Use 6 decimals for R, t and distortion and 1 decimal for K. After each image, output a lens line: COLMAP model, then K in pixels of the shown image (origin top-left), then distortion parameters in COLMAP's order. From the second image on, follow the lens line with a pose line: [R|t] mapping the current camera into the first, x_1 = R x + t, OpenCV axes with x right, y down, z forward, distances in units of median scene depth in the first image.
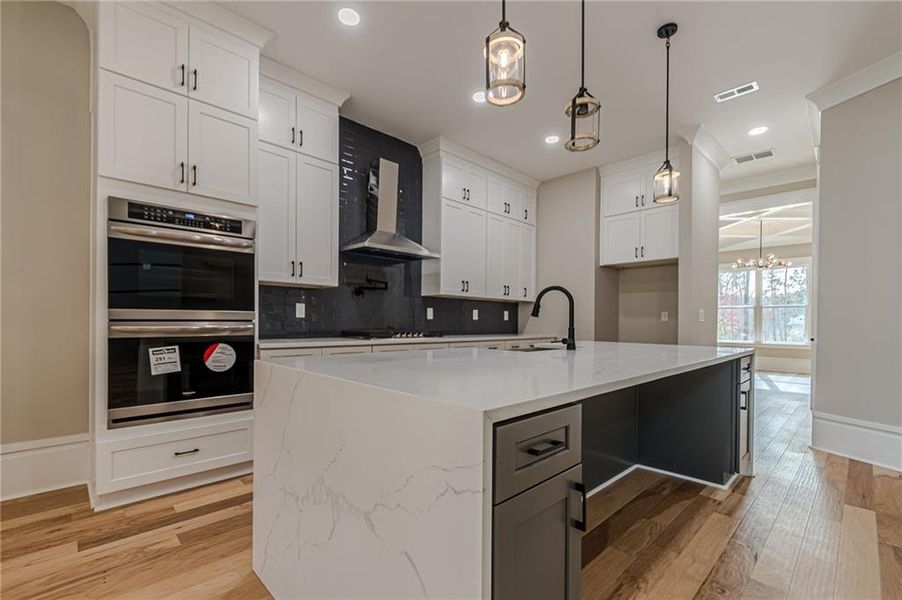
lens RADIAL K [[402.0, 0, 450.7], [0, 402.0, 317.1], [0, 0, 1]] dist [0.008853, -0.001045]
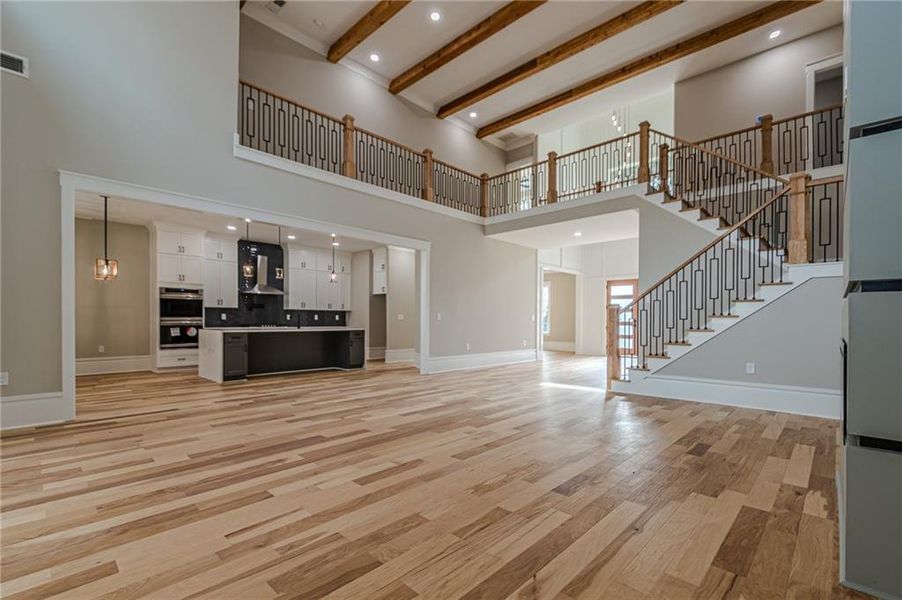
lens RADIAL K [[402.0, 0, 455.2], [0, 402.0, 318.1], [0, 0, 1]] dist [0.008853, -0.001045]
pose [[0.999077, -0.006124, 0.042511, 1.442607], [0.006025, 0.999979, 0.002440, -0.005815], [-0.042525, -0.002181, 0.999093, -2.388999]]
